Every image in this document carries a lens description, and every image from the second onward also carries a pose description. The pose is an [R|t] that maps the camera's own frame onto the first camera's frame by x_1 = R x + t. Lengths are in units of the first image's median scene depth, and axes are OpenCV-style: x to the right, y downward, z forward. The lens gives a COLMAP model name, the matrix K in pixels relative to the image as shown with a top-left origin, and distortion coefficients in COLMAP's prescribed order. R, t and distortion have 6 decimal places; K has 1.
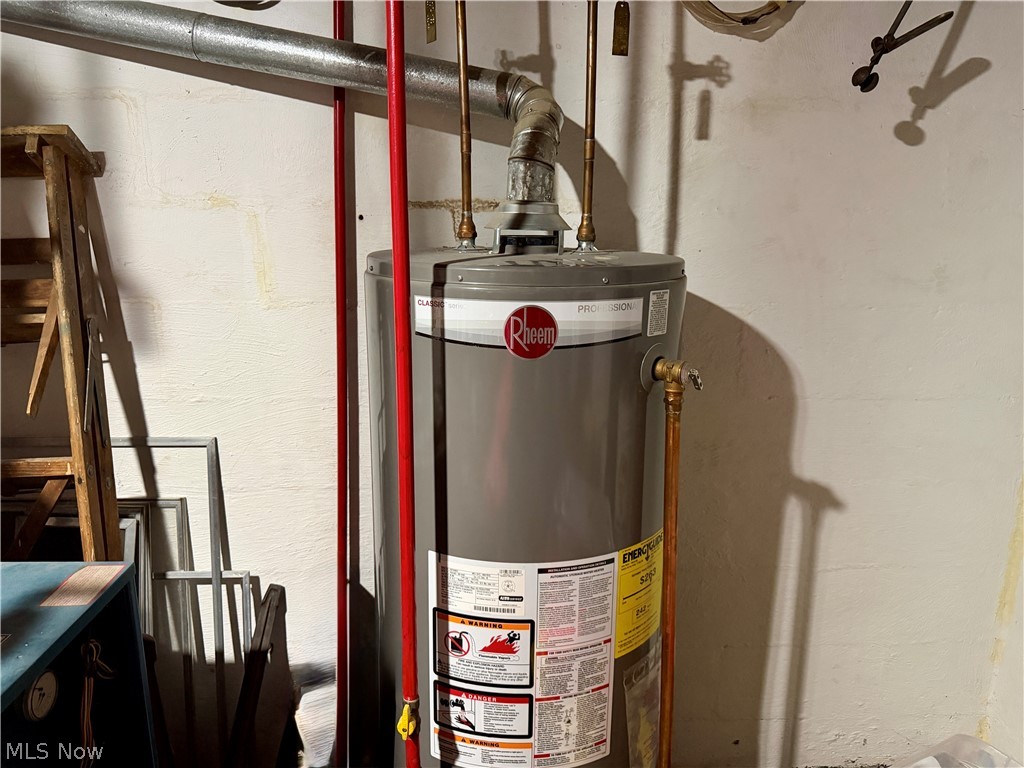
lens RADIAL K [[726.0, 0, 511.1], [0, 726.0, 379.0], [0, 0, 1]] dist [0.001970, -0.009842]
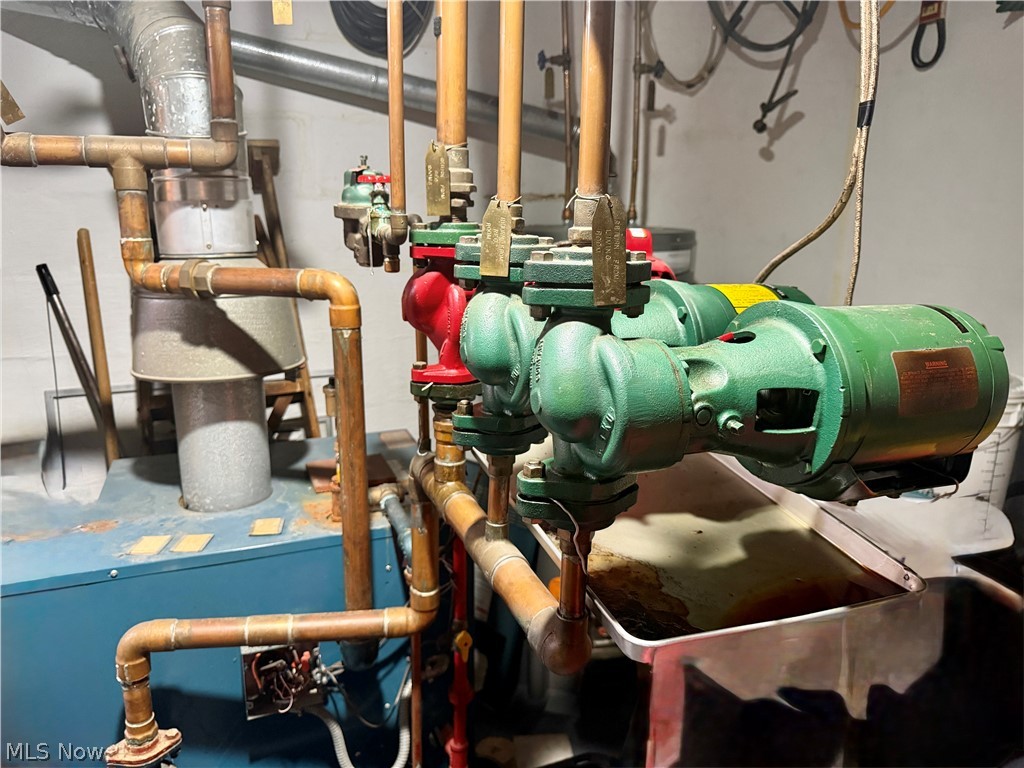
lens RADIAL K [[726.0, 0, 512.3], [0, 726.0, 386.1], [0, 0, 1]] dist [0.001970, -0.009842]
pose [[0.945439, -0.081971, 0.315319, -0.610759], [0.070314, 0.996360, 0.048191, 0.080493], [-0.318122, -0.023390, 0.947761, -0.444598]]
